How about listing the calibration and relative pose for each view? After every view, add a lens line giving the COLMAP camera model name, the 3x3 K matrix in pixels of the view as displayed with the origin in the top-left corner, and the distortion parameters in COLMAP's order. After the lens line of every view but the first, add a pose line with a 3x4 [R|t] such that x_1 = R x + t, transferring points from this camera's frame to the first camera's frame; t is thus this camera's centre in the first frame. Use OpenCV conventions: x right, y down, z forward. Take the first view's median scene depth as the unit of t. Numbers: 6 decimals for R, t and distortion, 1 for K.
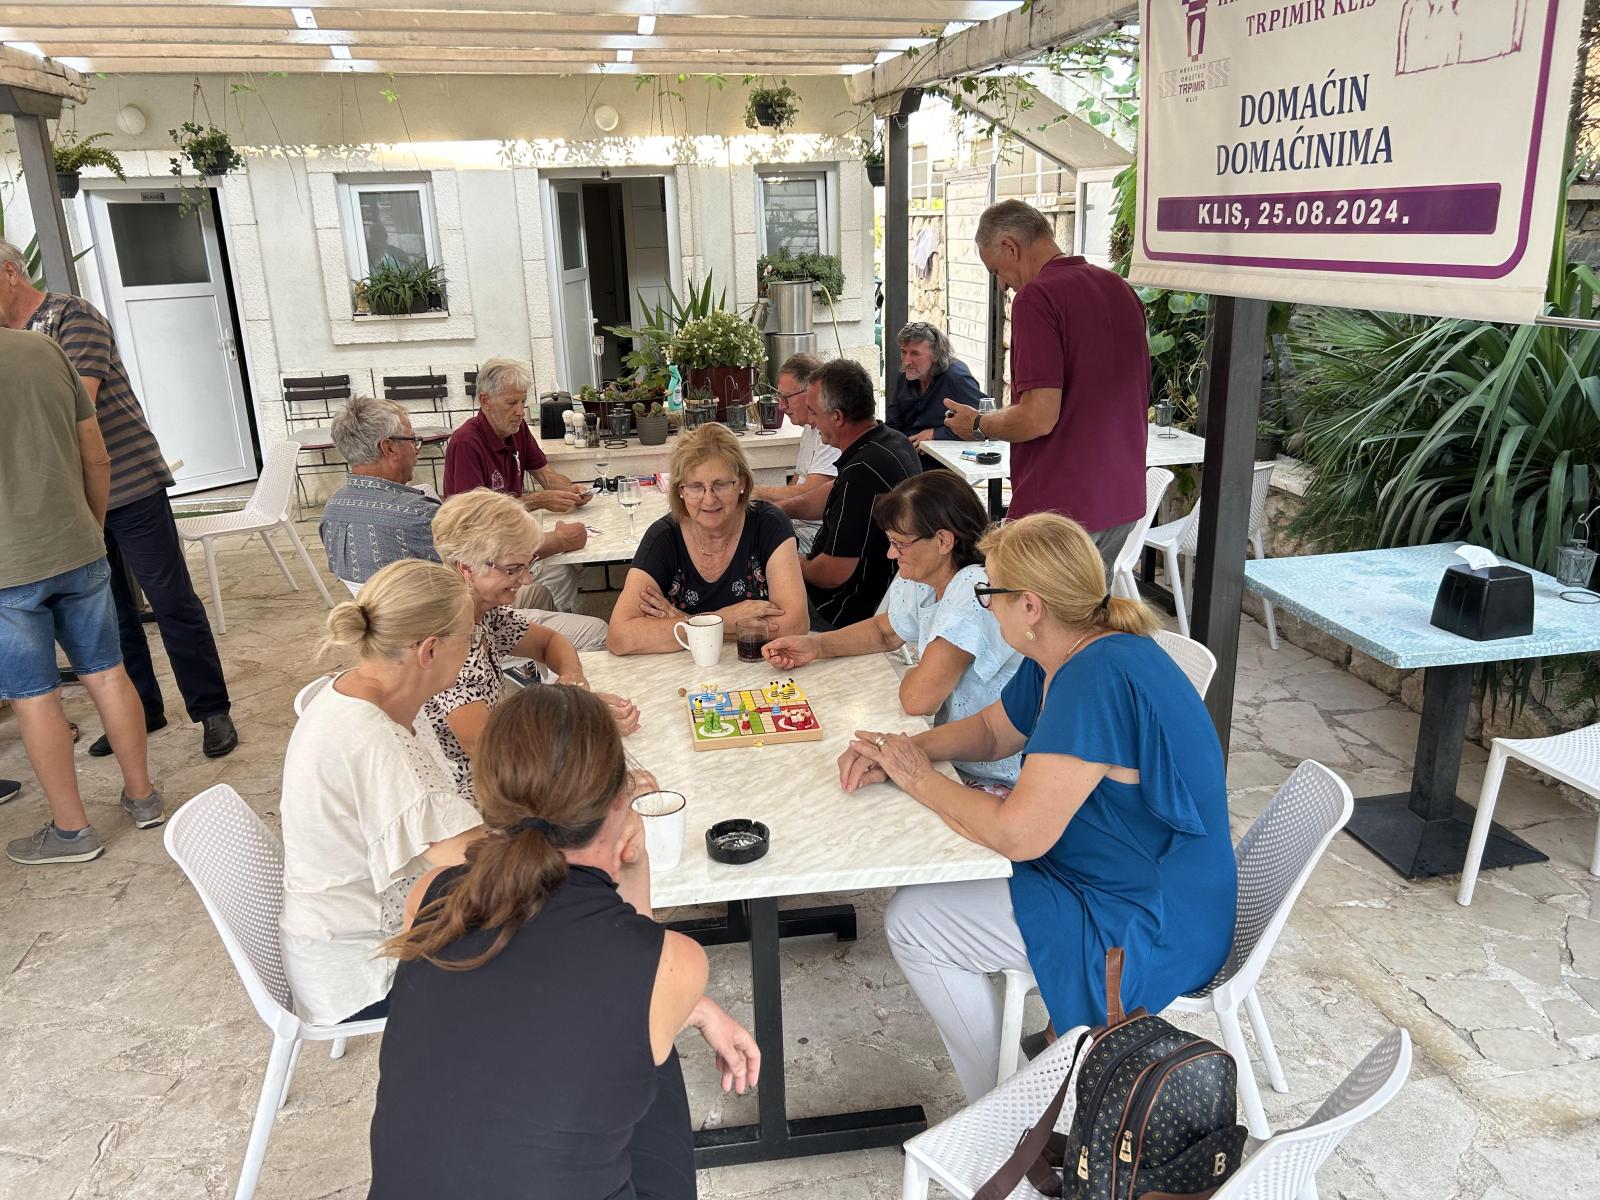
lens RADIAL K [[1200.2, 0, 776.0], [0, 1200.2, 584.5], [0, 0, 1]] dist [0.066017, -0.071757]
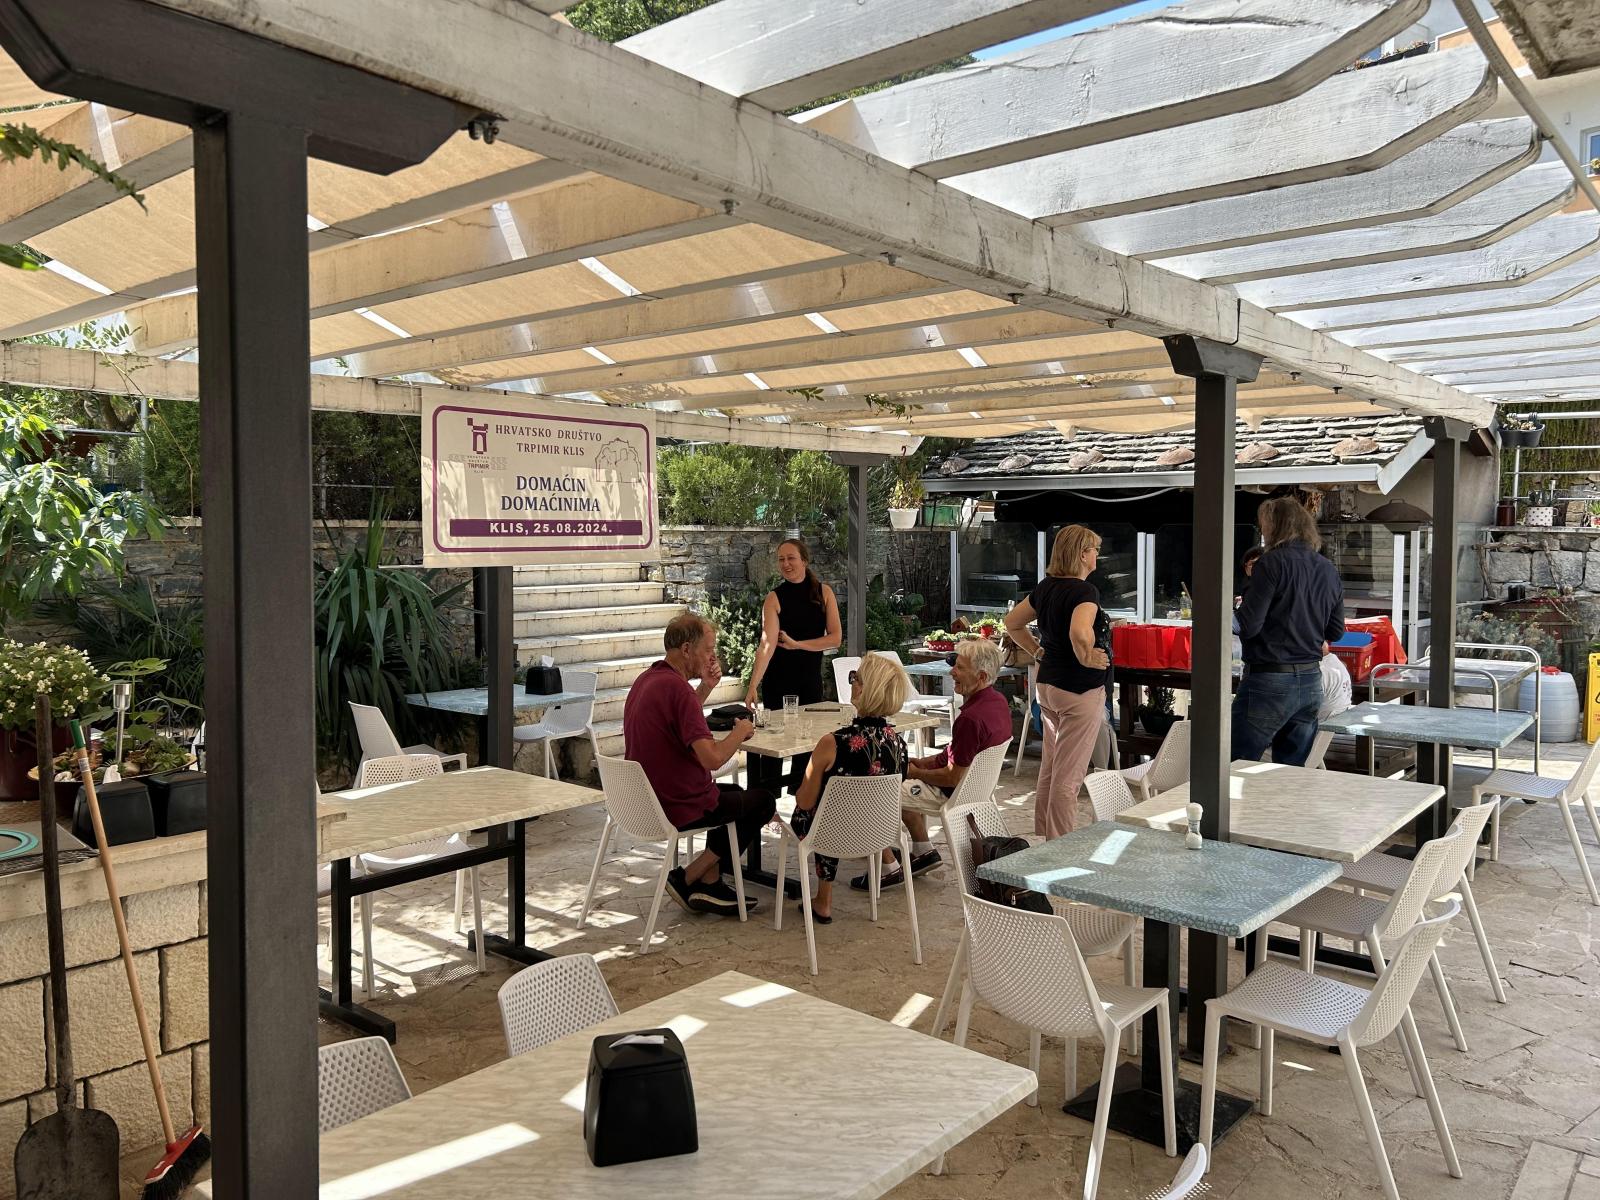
lens RADIAL K [[1200.2, 0, 807.1], [0, 1200.2, 596.2], [0, 0, 1]] dist [0.066017, -0.071757]
pose [[-0.617790, -0.020466, 0.786076, -1.539908], [0.244634, 0.945052, 0.216866, -0.510146], [-0.747322, 0.326278, -0.578838, 1.824273]]
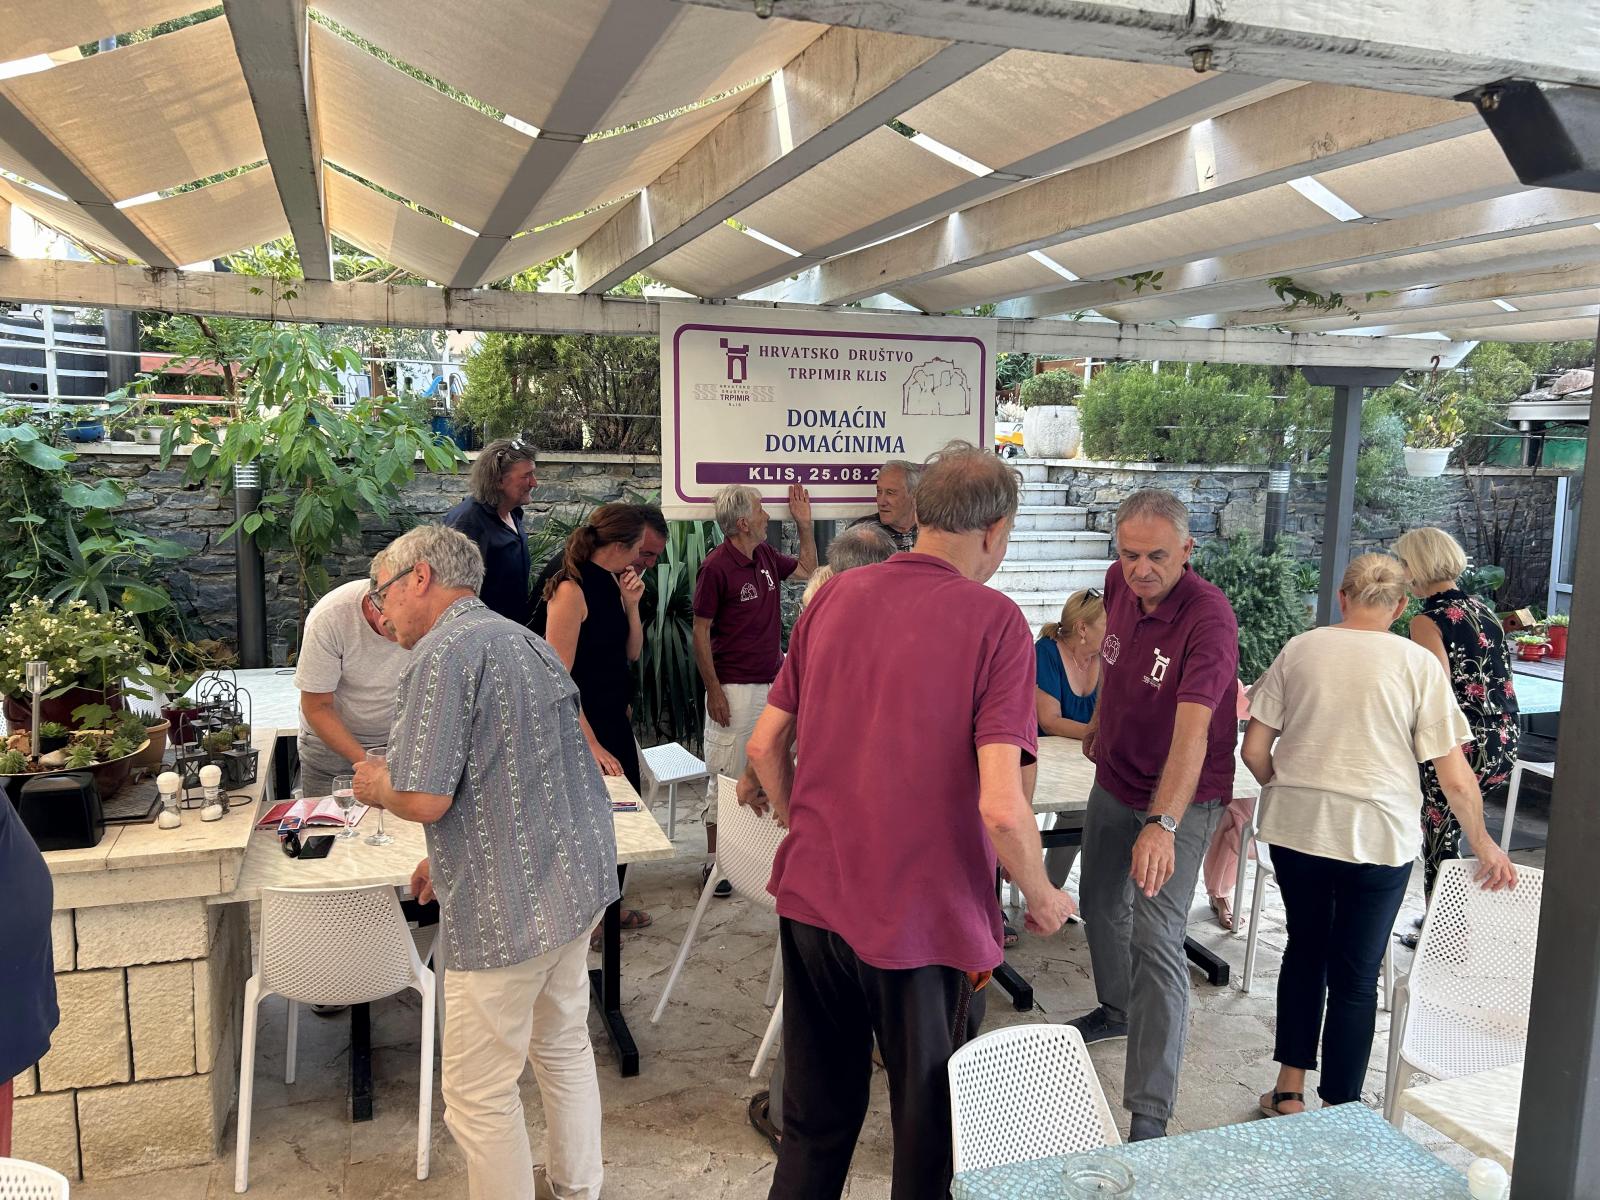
lens RADIAL K [[1200.2, 0, 784.6], [0, 1200.2, 630.9], [0, 0, 1]] dist [0.066017, -0.071757]
pose [[-0.124272, -0.133470, 0.983231, -1.294328], [0.278227, 0.946472, 0.163646, -0.363902], [-0.952442, 0.293898, -0.080485, 1.172643]]
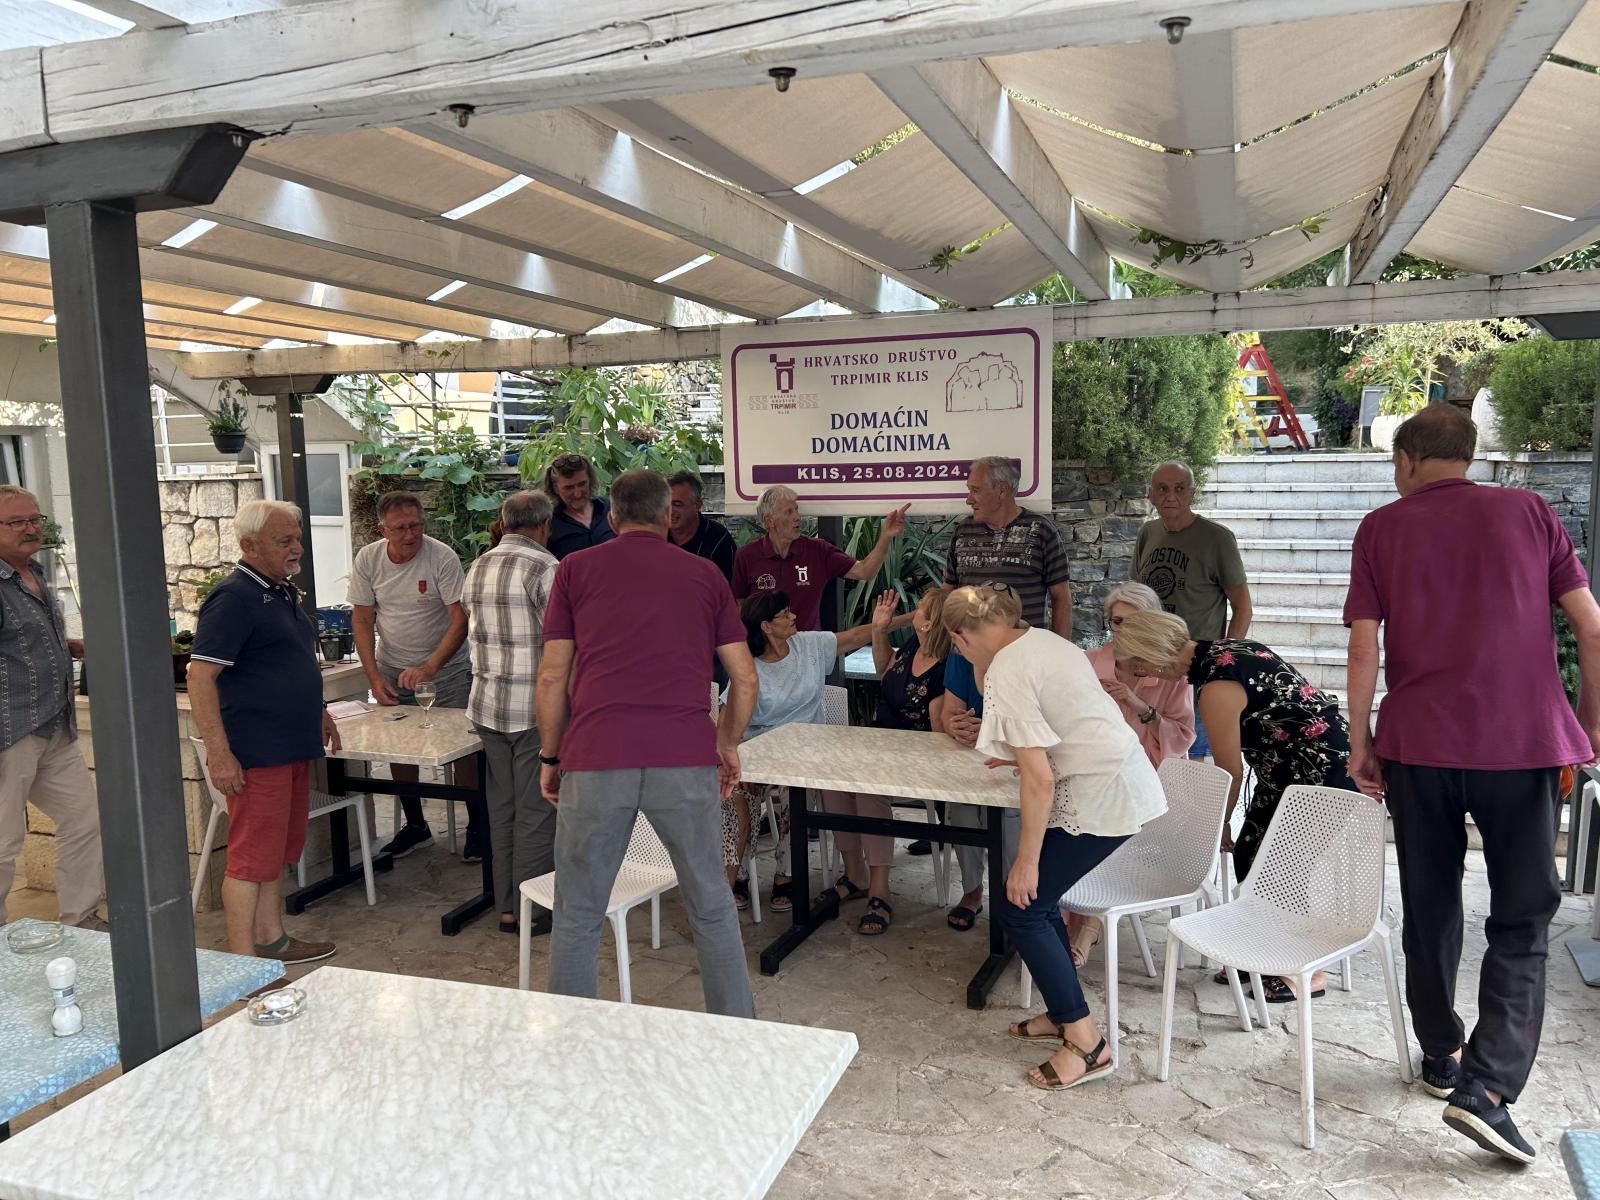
lens RADIAL K [[1200.2, 0, 786.7], [0, 1200.2, 626.0], [0, 0, 1]] dist [0.066017, -0.071757]
pose [[0.531984, -0.098829, 0.840967, -1.197521], [0.253330, 0.966252, -0.046701, -0.010187], [-0.807971, 0.237886, 0.539067, 0.115029]]
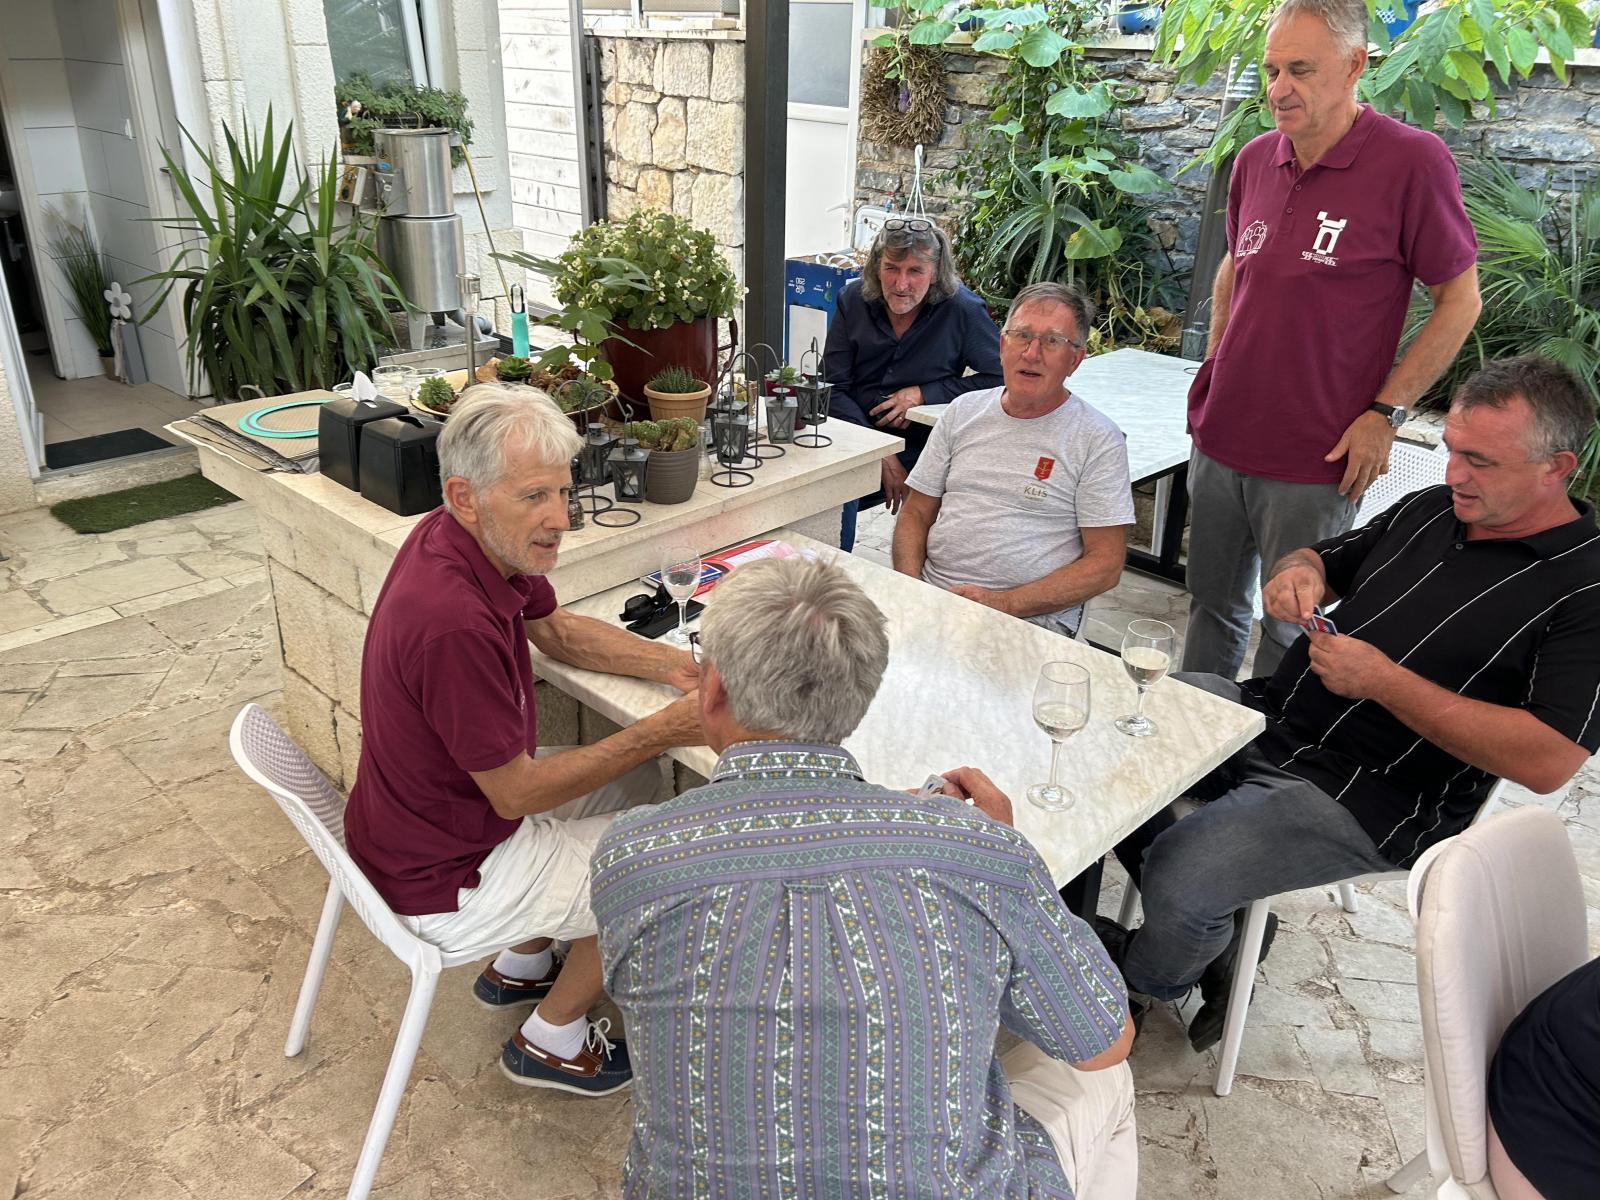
lens RADIAL K [[1200.2, 0, 816.6], [0, 1200.2, 598.2], [0, 0, 1]] dist [0.066017, -0.071757]
pose [[0.809668, -0.197756, 0.552567, -0.547627], [0.121119, 0.977556, 0.172380, -0.249683], [-0.574255, -0.072644, 0.815447, 0.890536]]
